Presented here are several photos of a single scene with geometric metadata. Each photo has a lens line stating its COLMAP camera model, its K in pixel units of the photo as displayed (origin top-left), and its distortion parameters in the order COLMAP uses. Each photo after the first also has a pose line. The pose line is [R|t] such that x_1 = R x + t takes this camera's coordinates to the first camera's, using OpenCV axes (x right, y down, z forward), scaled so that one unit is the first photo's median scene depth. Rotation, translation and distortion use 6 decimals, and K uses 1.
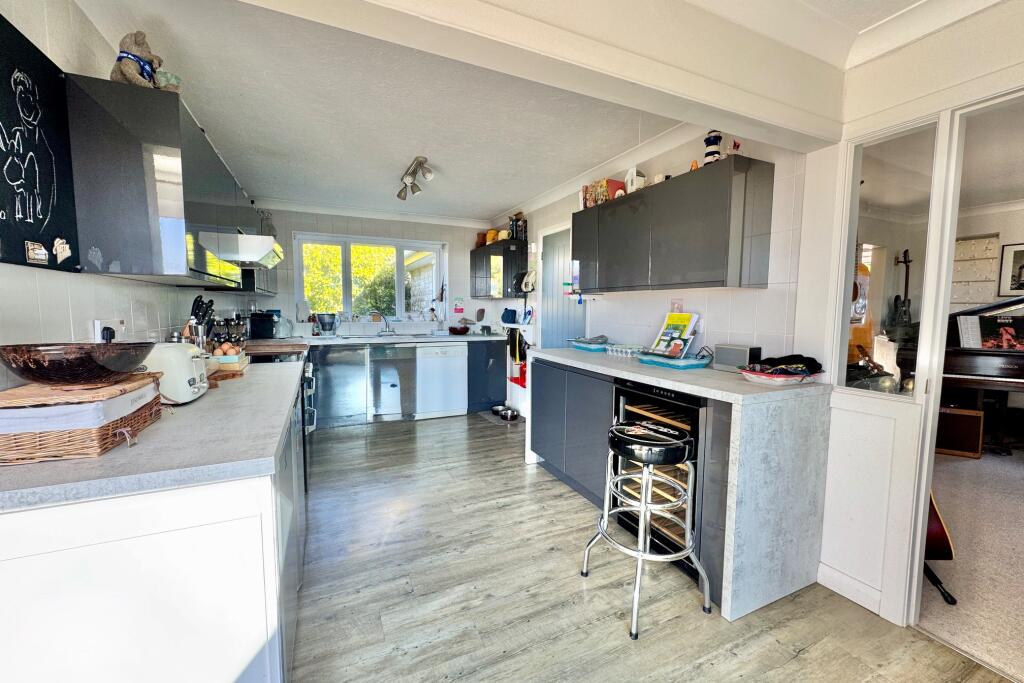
lens RADIAL K [[405.3, 0, 510.2], [0, 405.3, 341.4], [0, 0, 1]] dist [-0.004490, 0.000013]
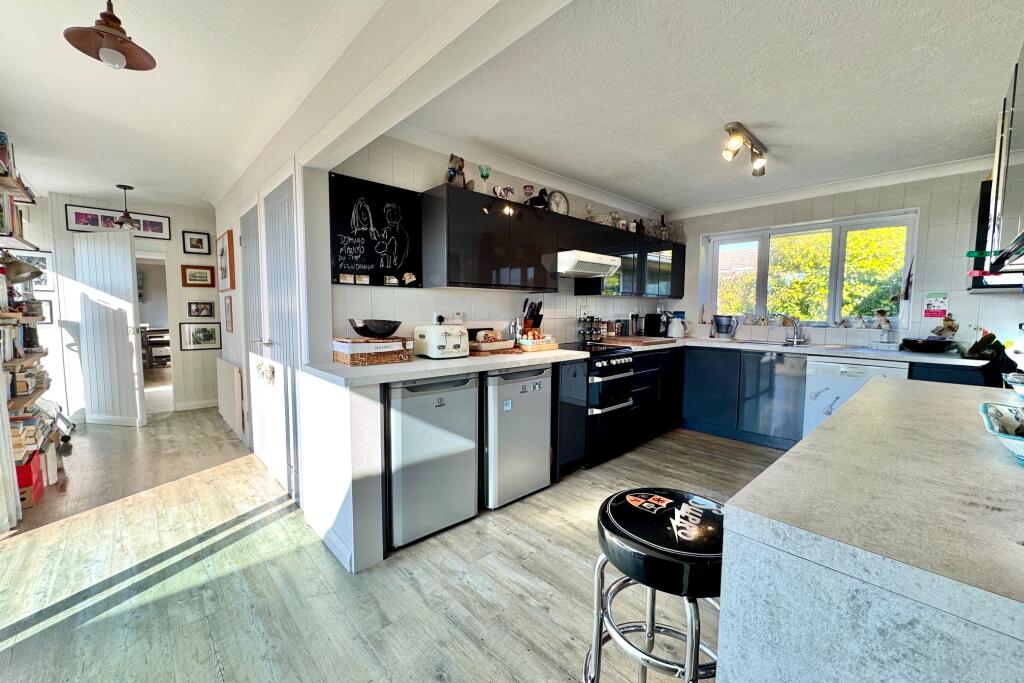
lens RADIAL K [[405.3, 0, 511.4], [0, 405.3, 341.4], [0, 0, 1]] dist [-0.004490, 0.000013]
pose [[0.309798, 0.068624, -0.948323, 0.867144], [-0.083754, 0.995484, 0.044676, -0.025161], [0.947106, 0.065586, 0.314147, 0.663329]]
